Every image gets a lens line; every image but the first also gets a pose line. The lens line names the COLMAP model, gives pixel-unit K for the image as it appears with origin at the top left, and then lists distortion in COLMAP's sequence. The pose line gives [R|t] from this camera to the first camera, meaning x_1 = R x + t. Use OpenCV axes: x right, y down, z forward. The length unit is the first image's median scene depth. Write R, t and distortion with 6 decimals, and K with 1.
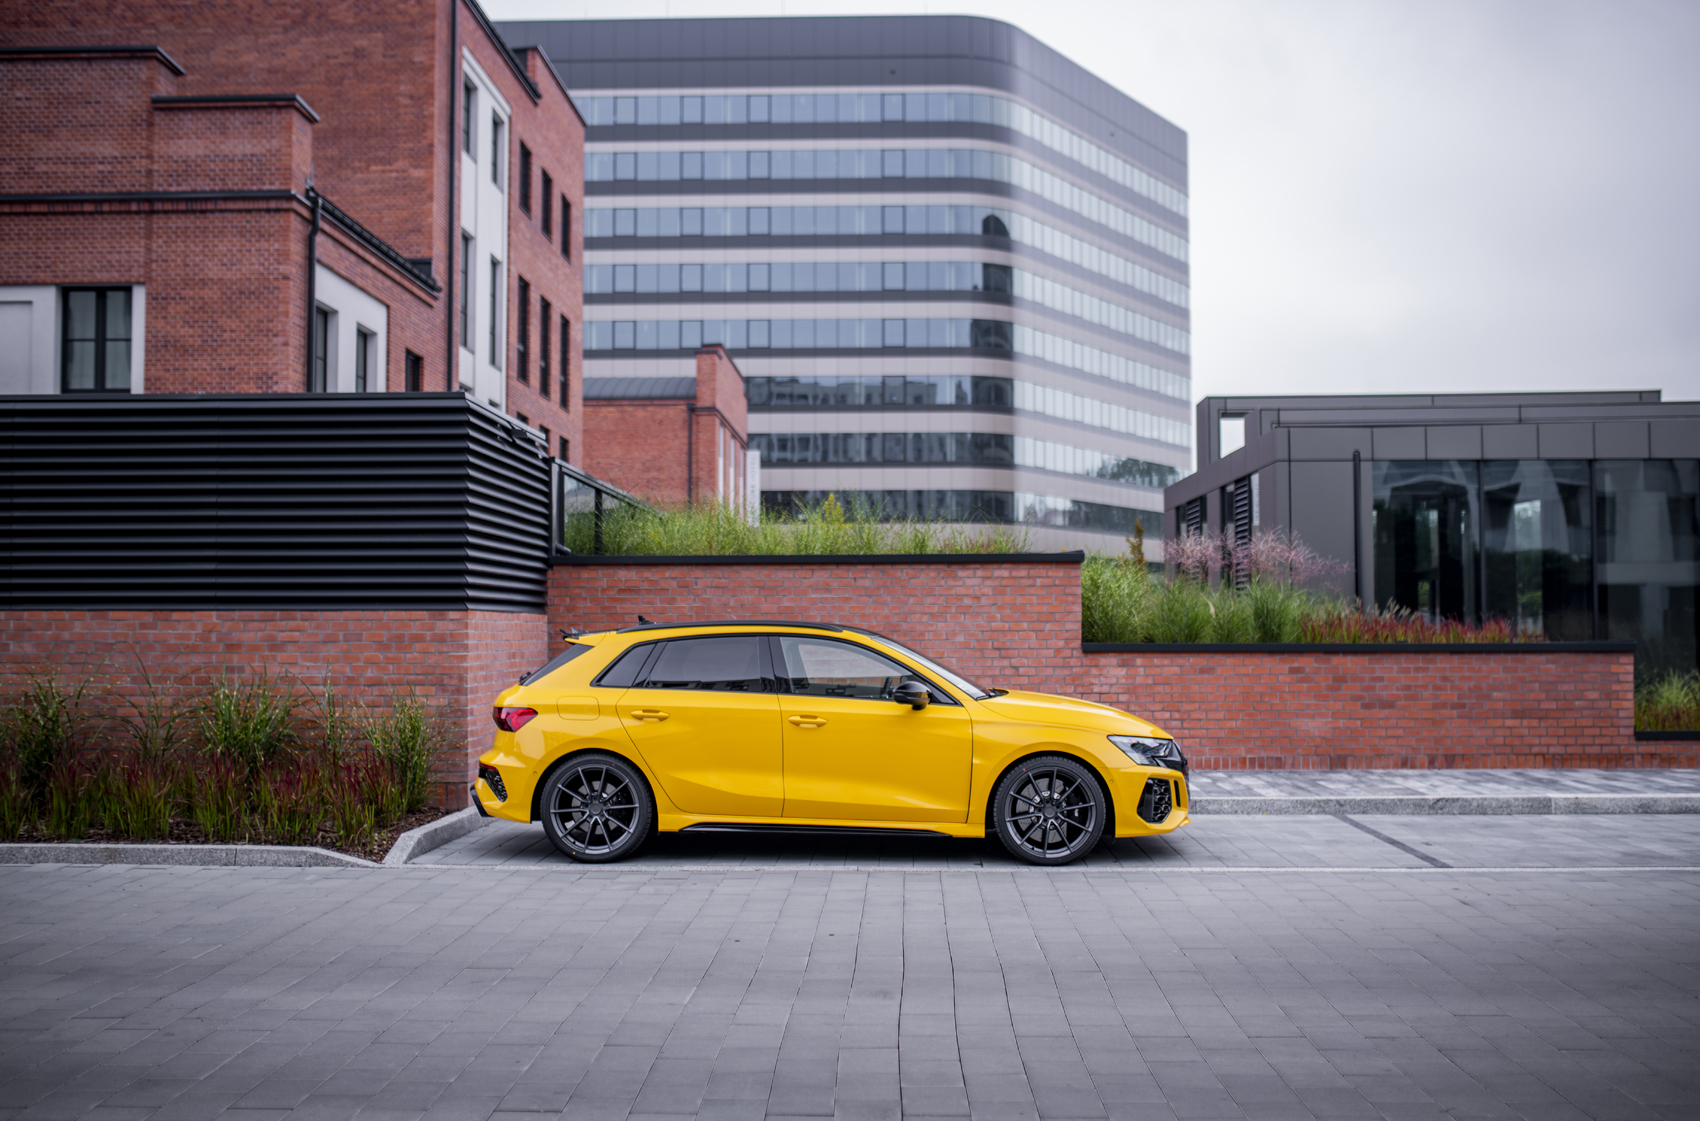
lens RADIAL K [[1686.5, 0, 855.6], [0, 1686.5, 578.0], [0, 0, 1]] dist [-0.070498, 0.116589]
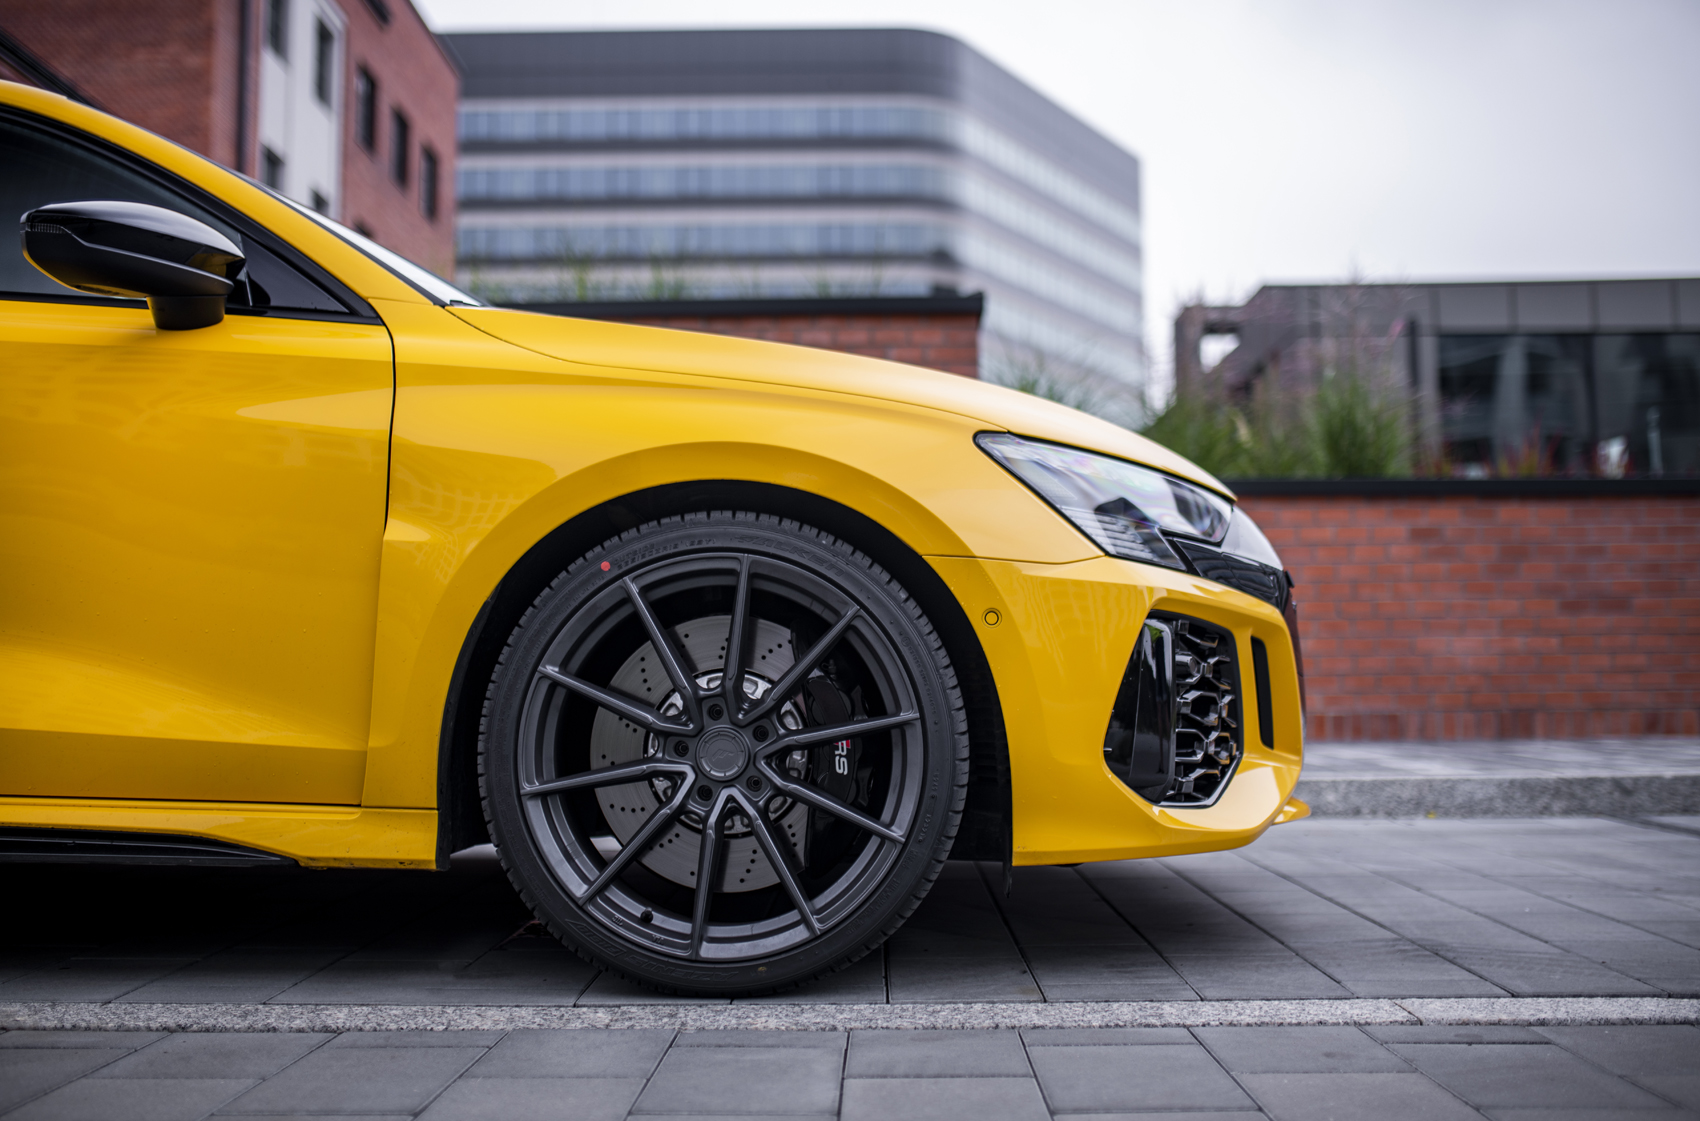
lens RADIAL K [[1661.2, 0, 863.0], [0, 1661.2, 549.3], [0, 0, 1]] dist [-0.068204, 0.114682]
pose [[0.999635, -0.002419, 0.026926, 0.055812], [0.003850, 0.998575, -0.053229, 0.053597], [-0.026759, 0.053314, 0.998219, 0.336699]]
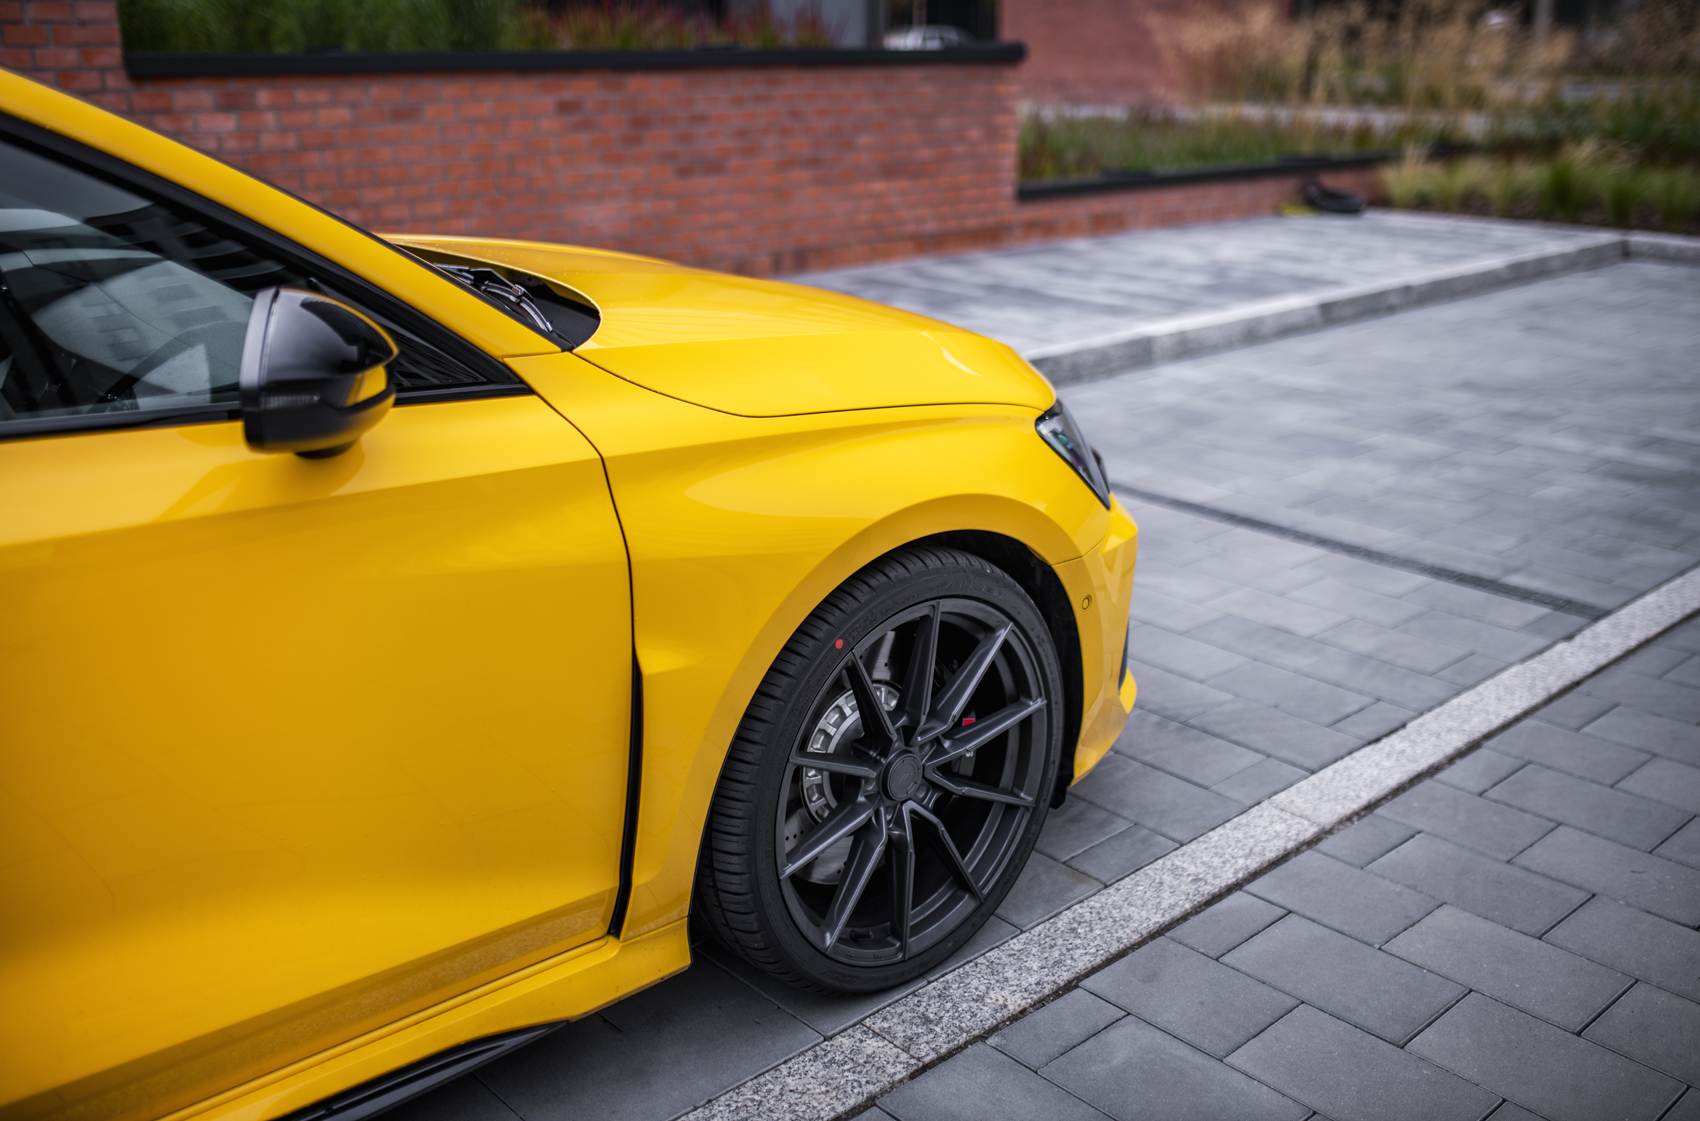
lens RADIAL K [[1627.7, 0, 856.1], [0, 1627.7, 538.3], [0, 0, 1]] dist [-0.040917, 0.027618]
pose [[0.713445, -0.207855, 0.669172, -0.016429], [-0.019904, 0.948594, 0.315869, 0.014511], [-0.700428, -0.238674, 0.672633, 0.372479]]
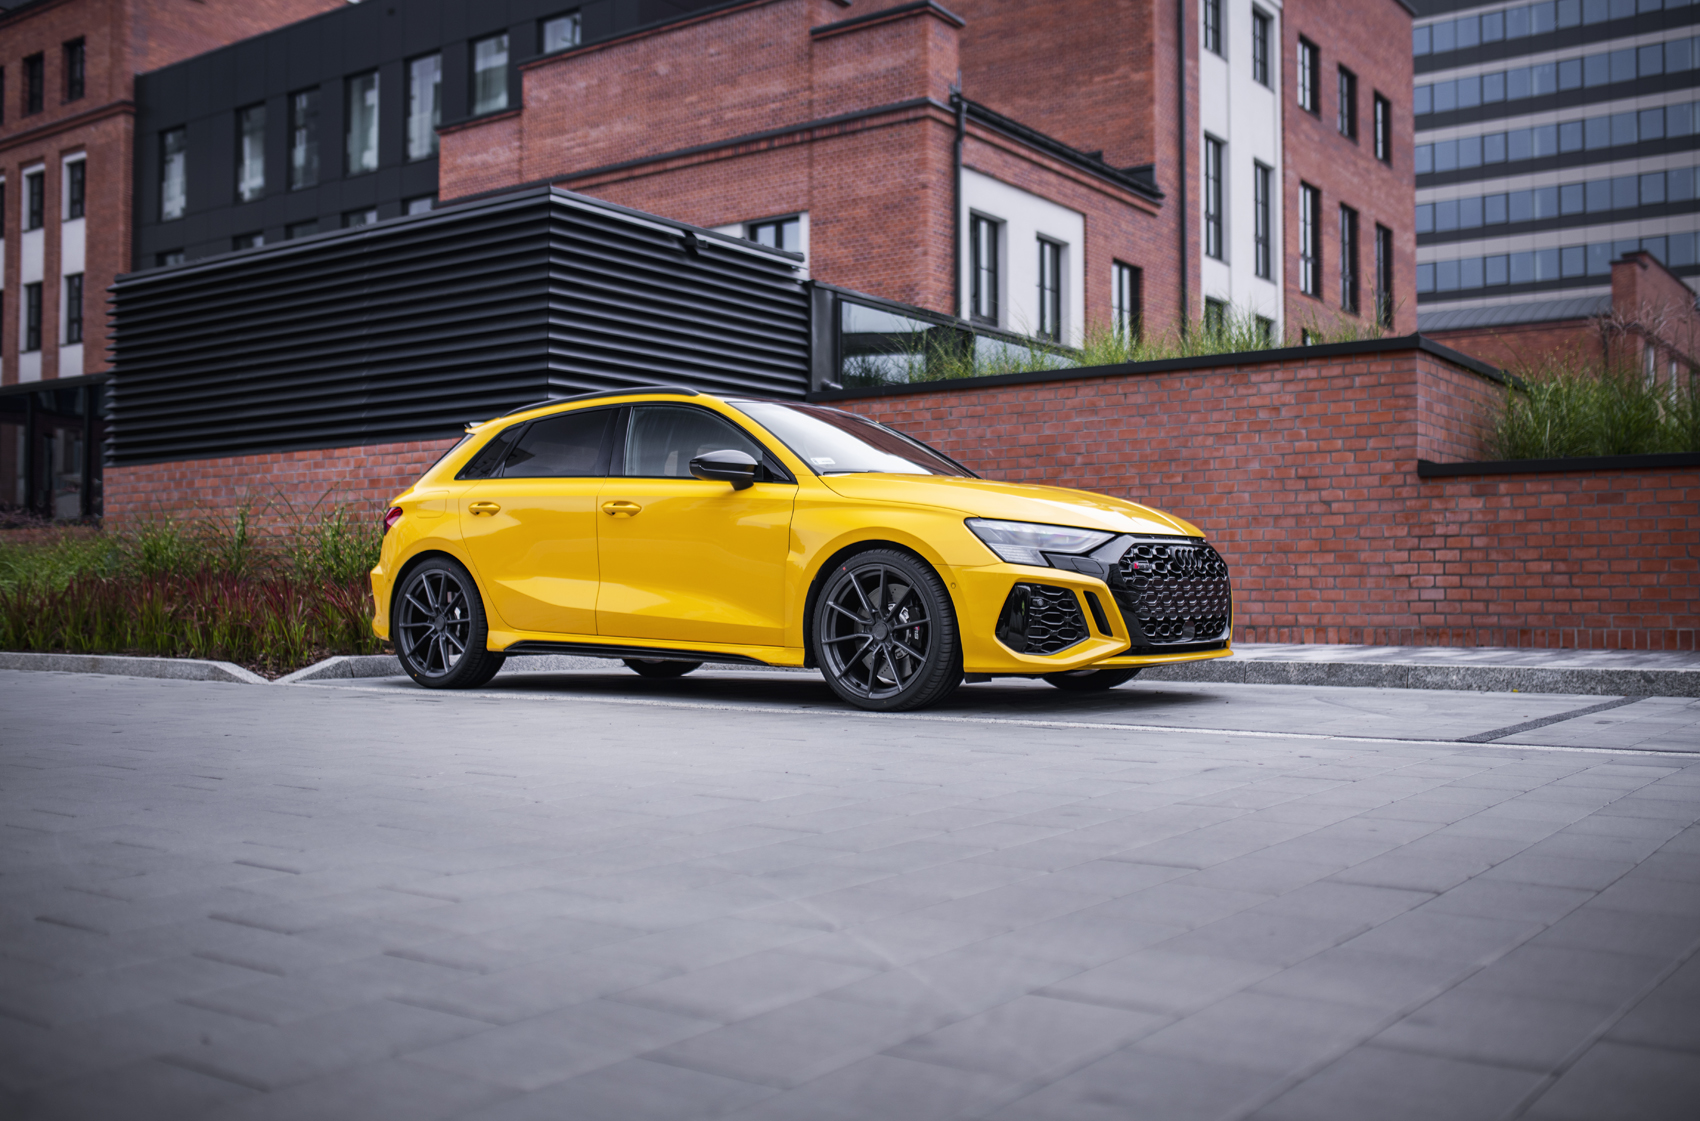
lens RADIAL K [[1679.2, 0, 850.0], [0, 1679.2, 560.5], [0, 0, 1]] dist [-0.061304, 0.093388]
pose [[0.823250, -0.012375, -0.567544, 0.212003], [0.014409, 0.999896, -0.000901, 0.048248], [0.567496, -0.007436, 0.823343, 0.190512]]
